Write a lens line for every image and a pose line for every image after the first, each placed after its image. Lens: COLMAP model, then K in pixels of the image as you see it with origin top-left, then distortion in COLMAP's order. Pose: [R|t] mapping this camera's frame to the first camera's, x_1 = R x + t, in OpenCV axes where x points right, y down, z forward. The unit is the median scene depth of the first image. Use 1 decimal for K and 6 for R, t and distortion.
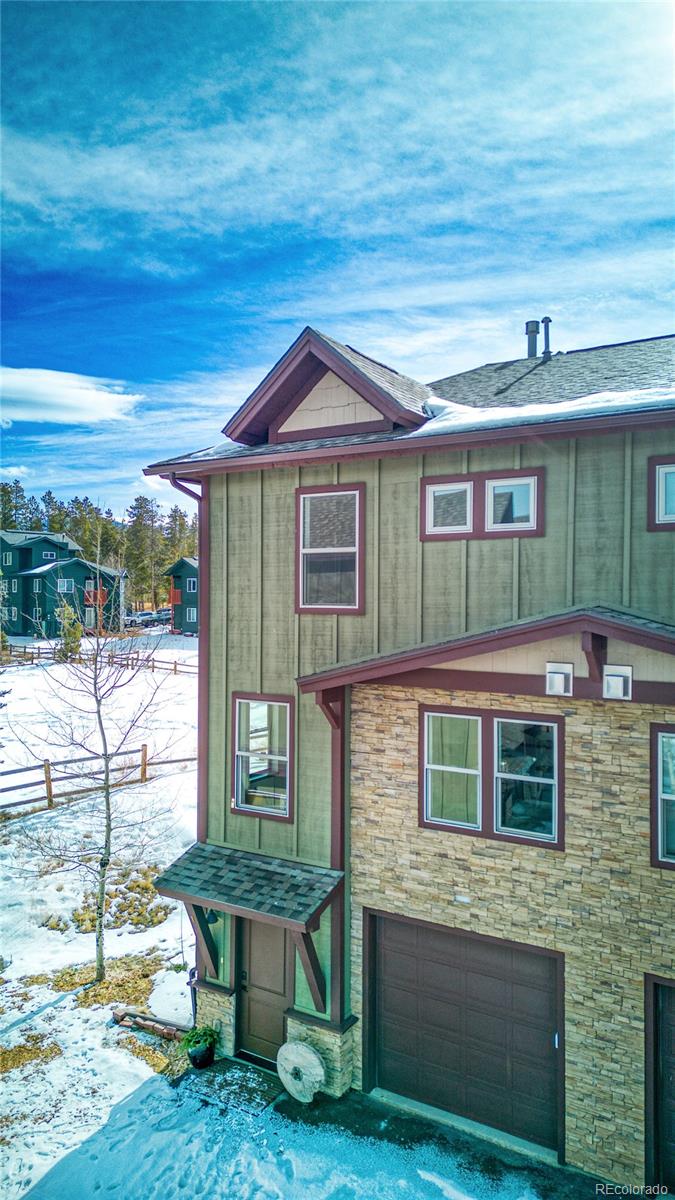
lens RADIAL K [[836.0, 0, 337.5], [0, 836.0, 600.0], [0, 0, 1]] dist [0.107202, -0.120429]
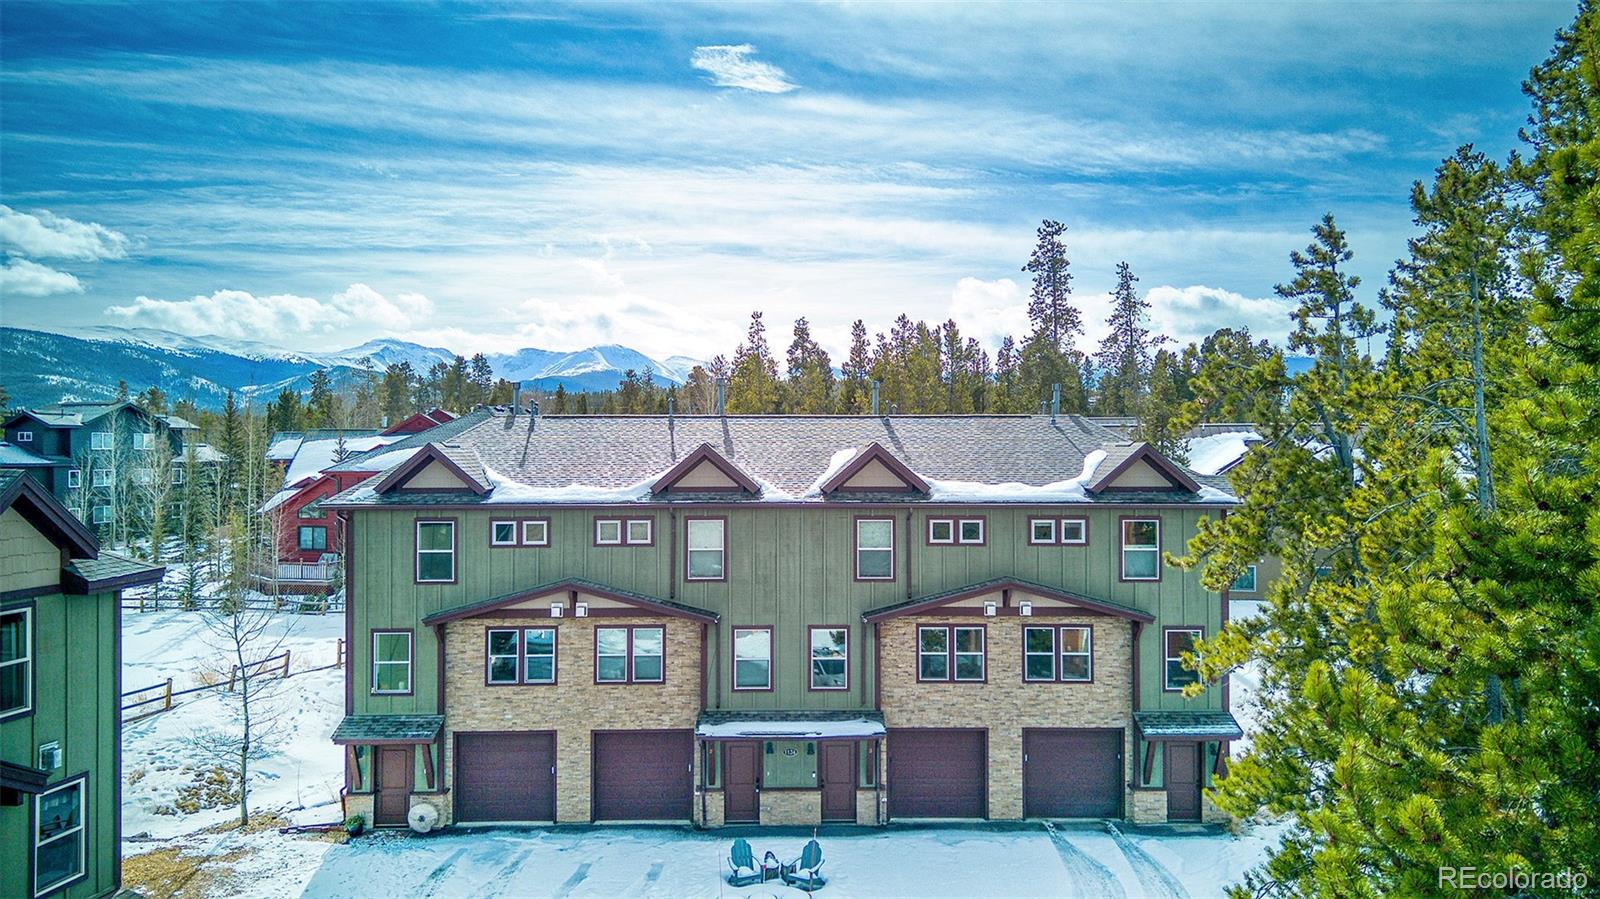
lens RADIAL K [[1114.7, 0, 800.0], [0, 1114.7, 449.5], [0, 0, 1]] dist [0.107202, -0.120429]
pose [[0.840703, -0.005117, 0.541473, -0.715140], [0.005898, 0.999983, 0.000292, -0.291676], [-0.541465, 0.002949, 0.840718, -1.656273]]
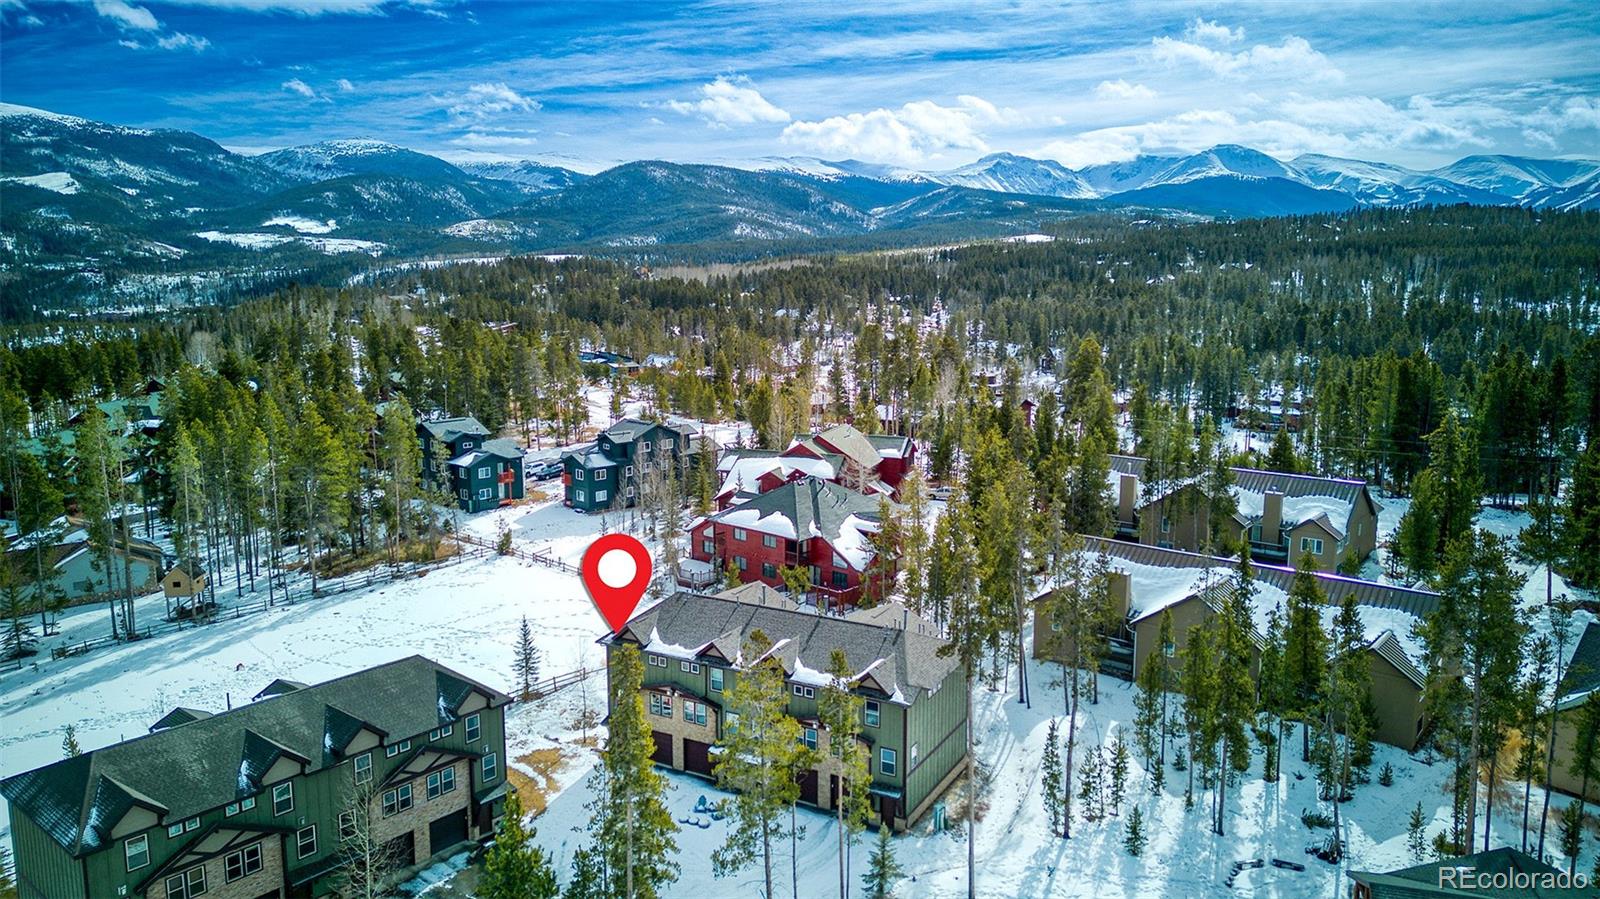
lens RADIAL K [[1114.7, 0, 800.0], [0, 1114.7, 449.5], [0, 0, 1]] dist [0.107202, -0.120429]
pose [[0.998854, -0.012922, 0.046084, 0.720970], [0.005164, 0.986338, 0.164654, -2.496808], [-0.047582, -0.164227, 0.985274, -5.676800]]
